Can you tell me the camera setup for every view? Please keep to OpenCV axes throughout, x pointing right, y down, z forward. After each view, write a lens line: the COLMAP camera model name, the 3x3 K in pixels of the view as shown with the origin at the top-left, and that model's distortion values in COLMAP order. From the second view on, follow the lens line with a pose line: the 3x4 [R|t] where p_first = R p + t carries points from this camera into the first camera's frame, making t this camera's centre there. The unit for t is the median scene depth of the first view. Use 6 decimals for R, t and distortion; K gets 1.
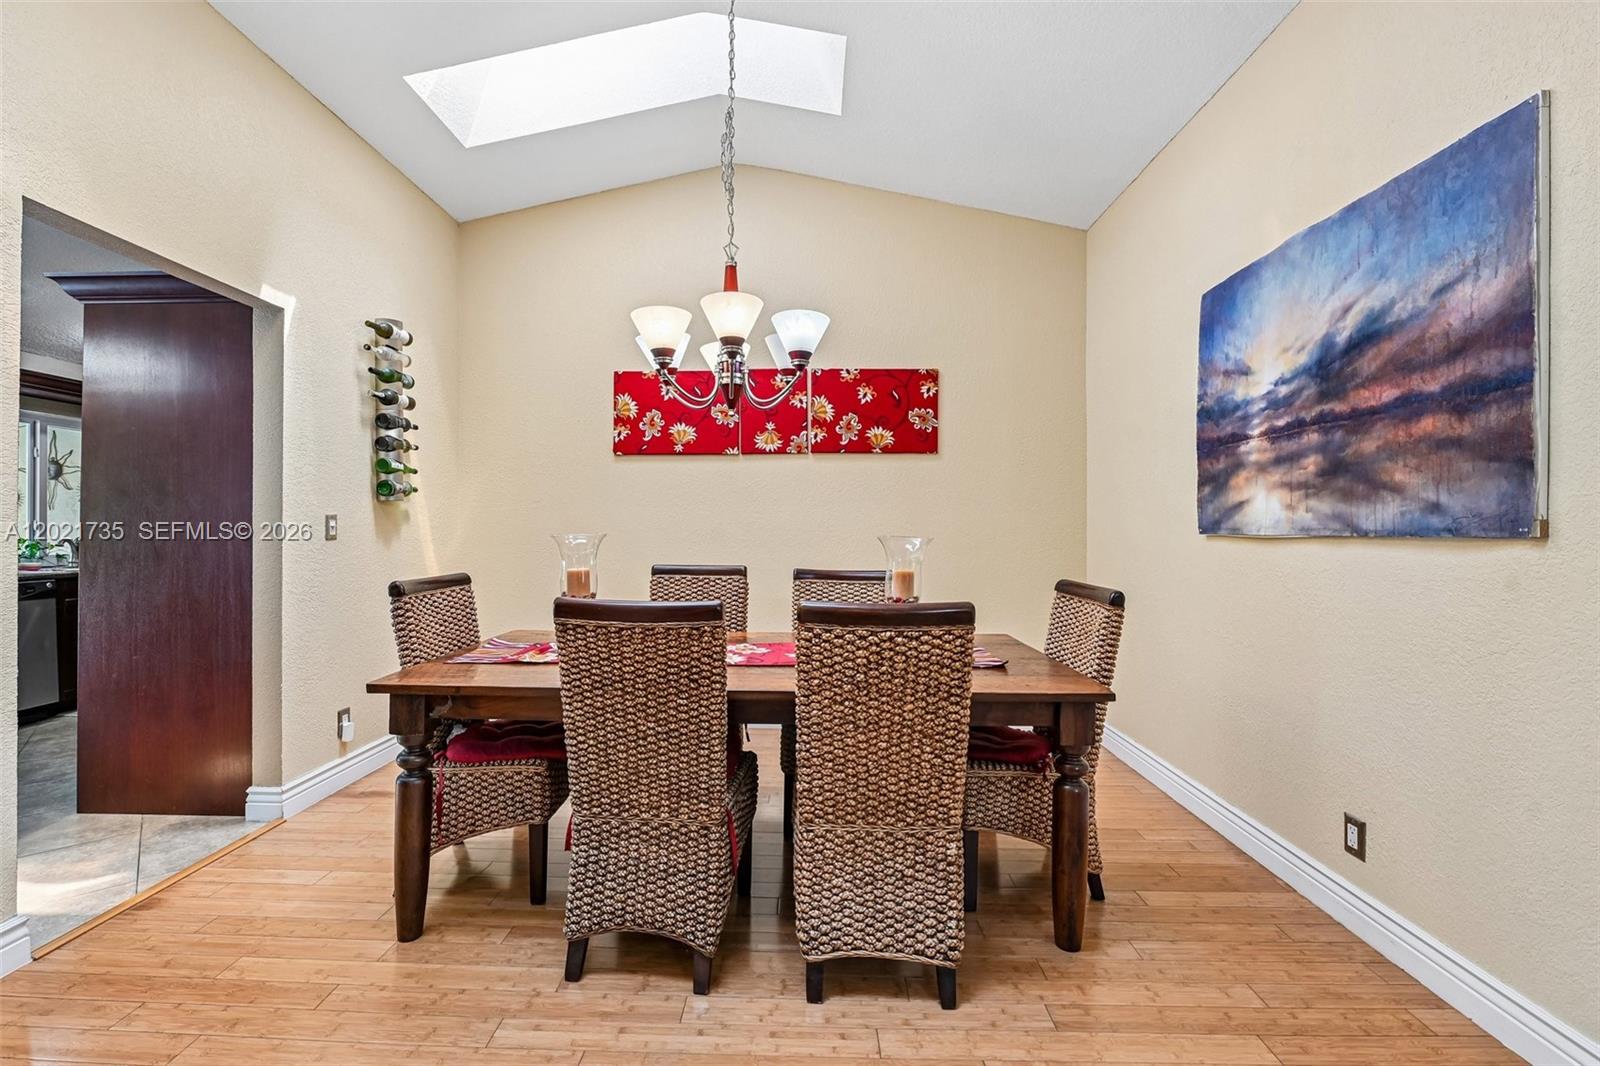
lens RADIAL K [[659.6, 0, 797.0], [0, 659.6, 533.3], [0, 0, 1]] dist [-0.006947, -0.001683]
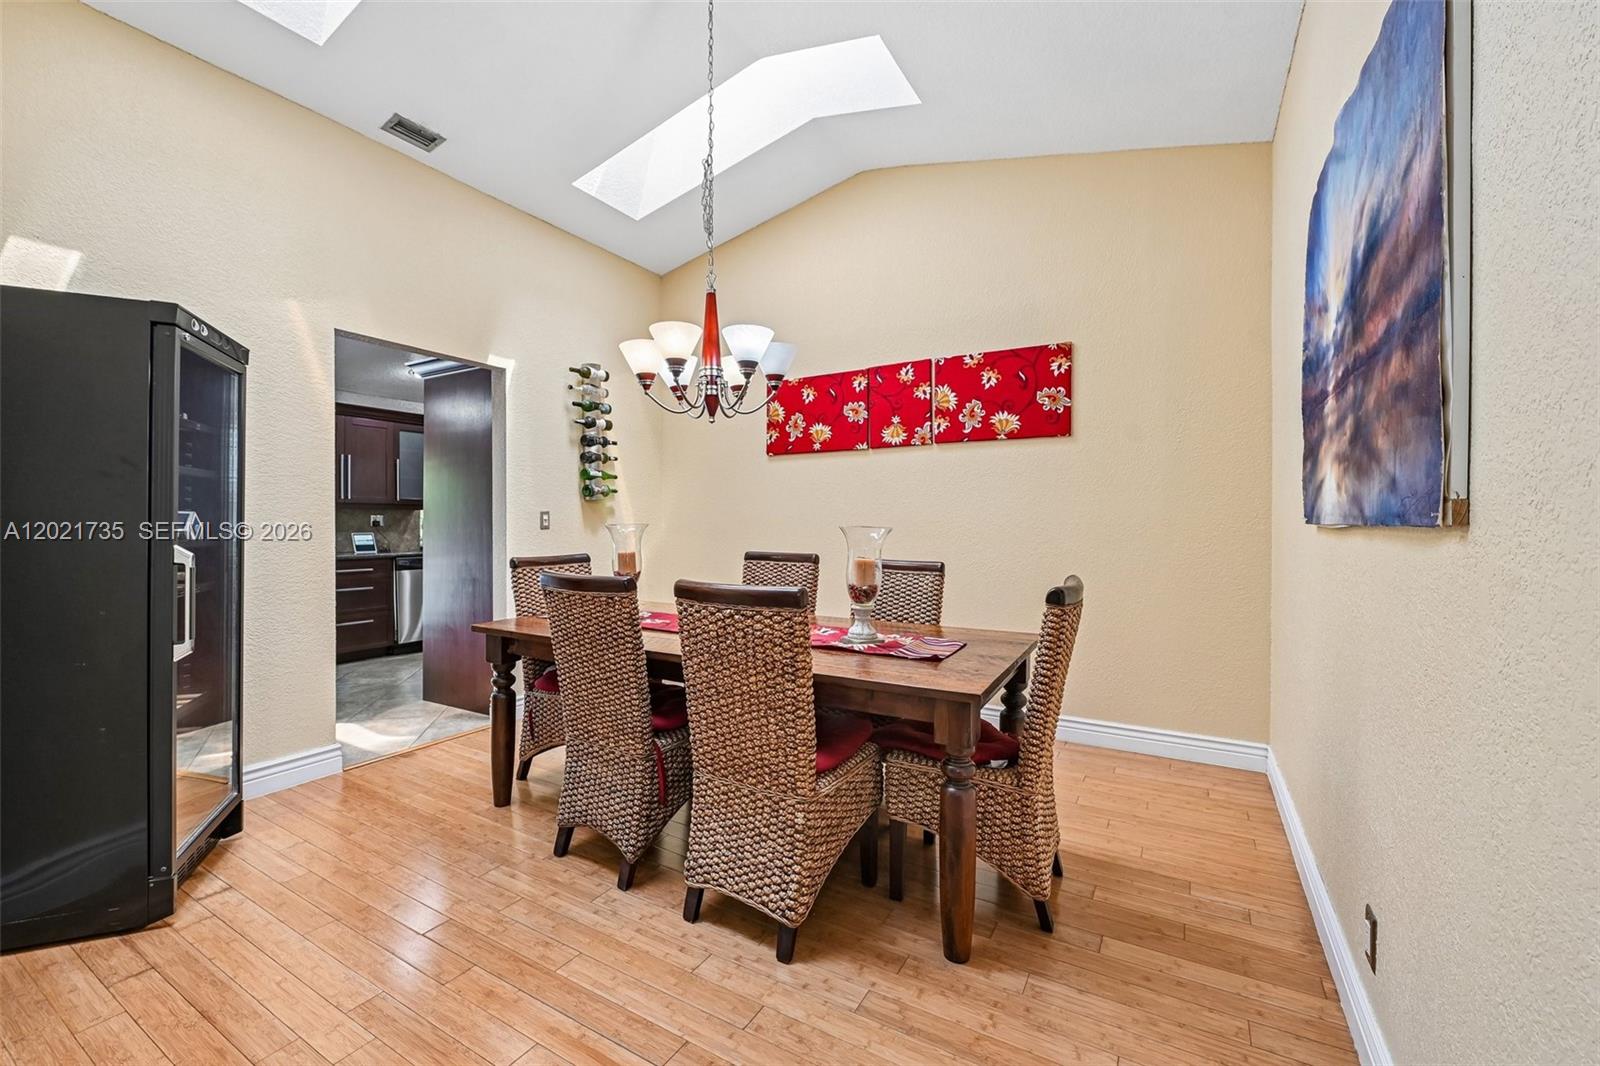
lens RADIAL K [[659.6, 0, 798.2], [0, 659.6, 532.0], [0, 0, 1]] dist [-0.006947, -0.001683]
pose [[0.873442, 0.004456, -0.486907, 0.522046], [-0.000196, 0.999961, 0.008798, 0.004400], [0.486928, -0.007589, 0.873409, 0.048558]]
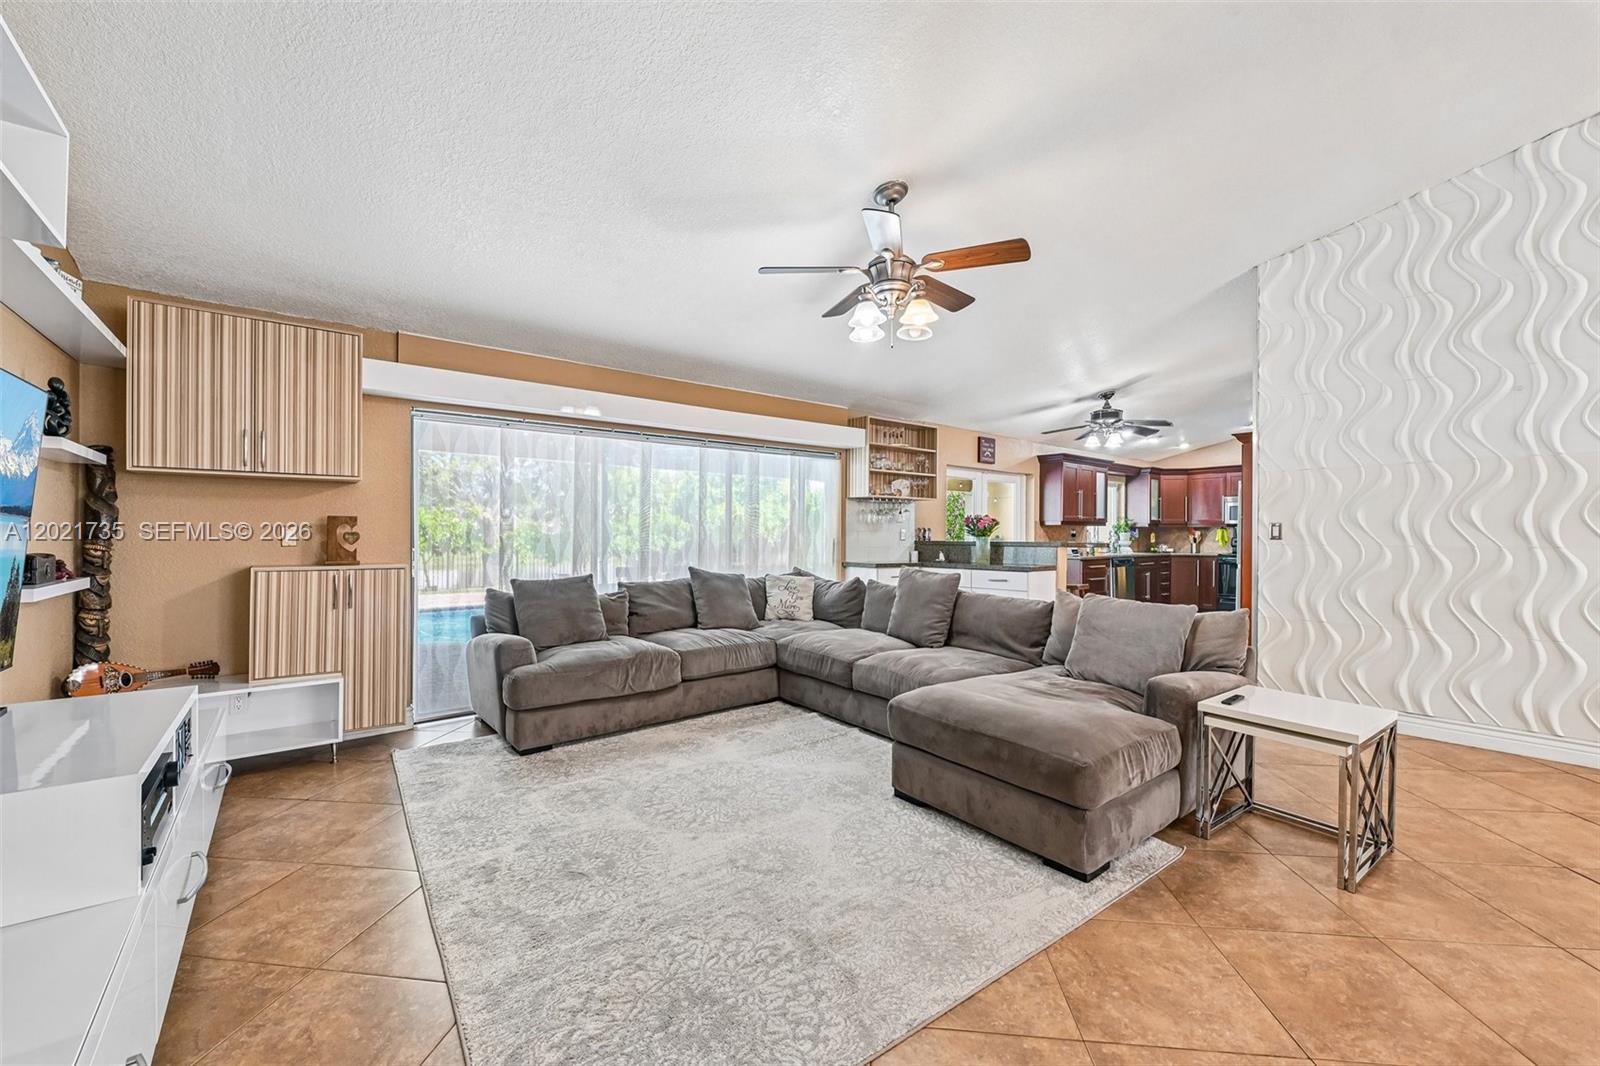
lens RADIAL K [[635.7, 0, 794.1], [0, 635.7, 533.4], [0, 0, 1]] dist [-0.011018, 0.000194]
pose [[0.637876, -0.001439, -0.770138, -0.363501], [-0.005590, 0.999963, -0.006498, 0.016275], [0.770119, 0.008450, 0.637845, -2.025858]]
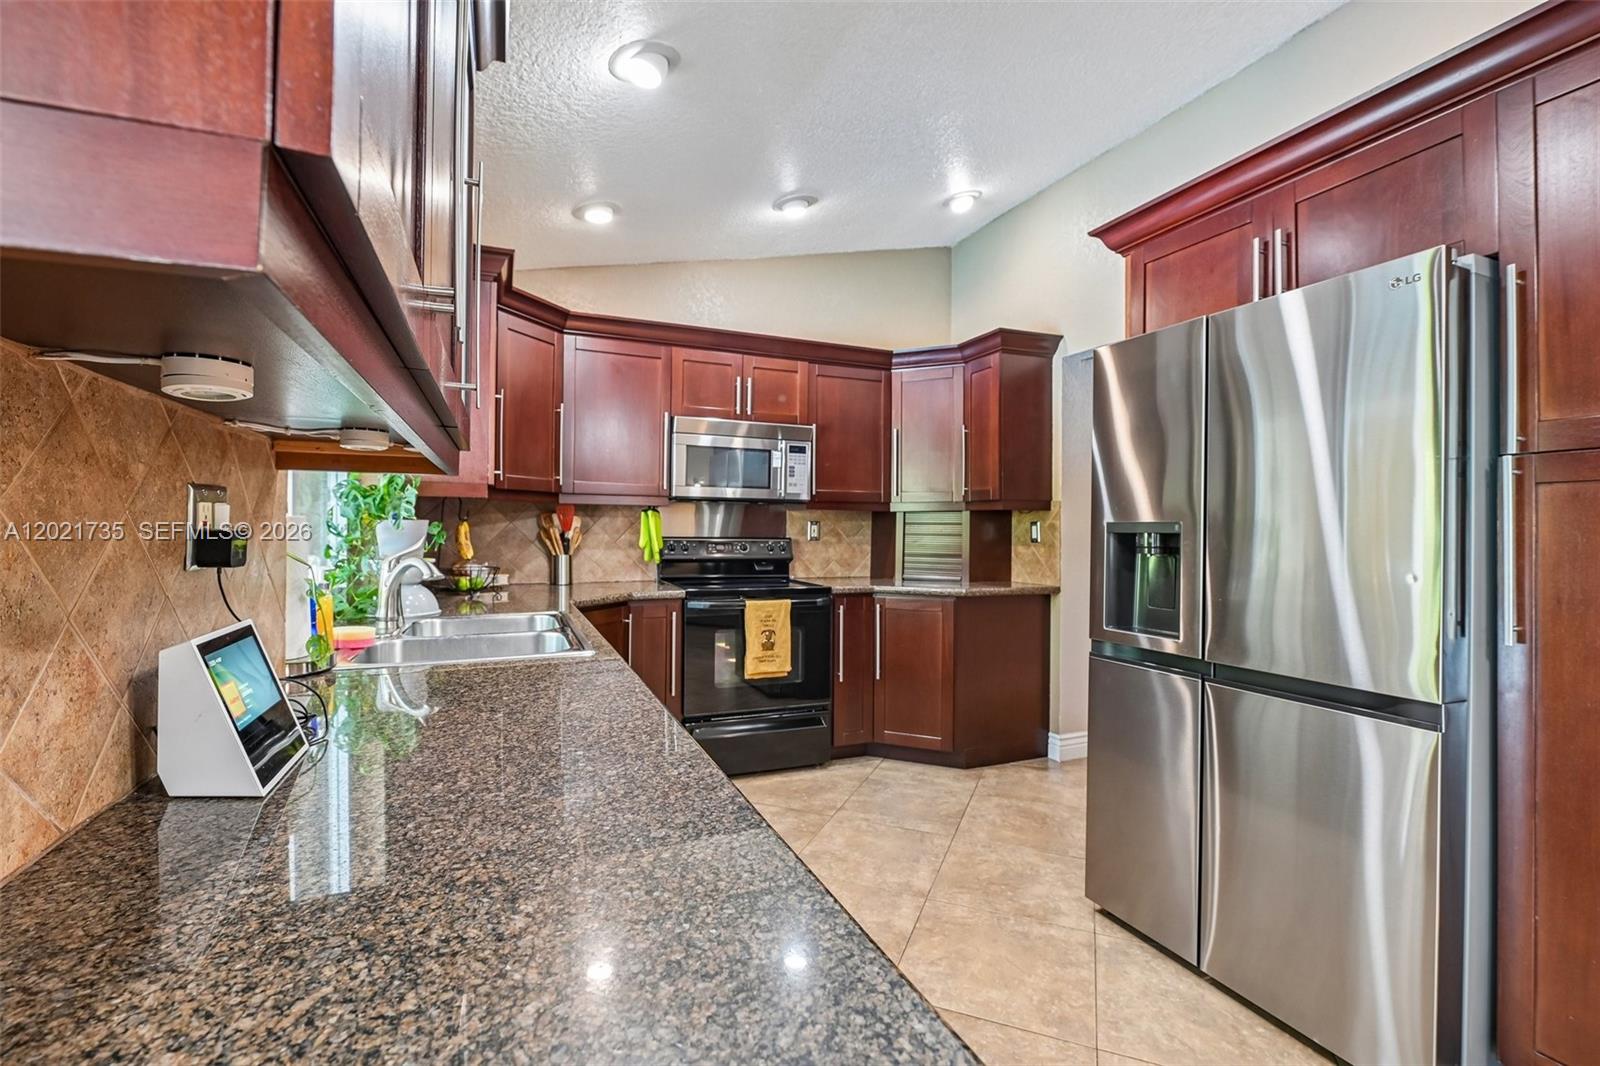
lens RADIAL K [[703.8, 0, 799.3], [0, 703.8, 526.3], [0, 0, 1]] dist [-0.009299, -0.001719]
pose [[0.913787, 0.010404, 0.406060, -1.973495], [-0.009693, 0.999946, -0.003807, -0.019020], [-0.406078, -0.000457, 0.913838, 0.982842]]
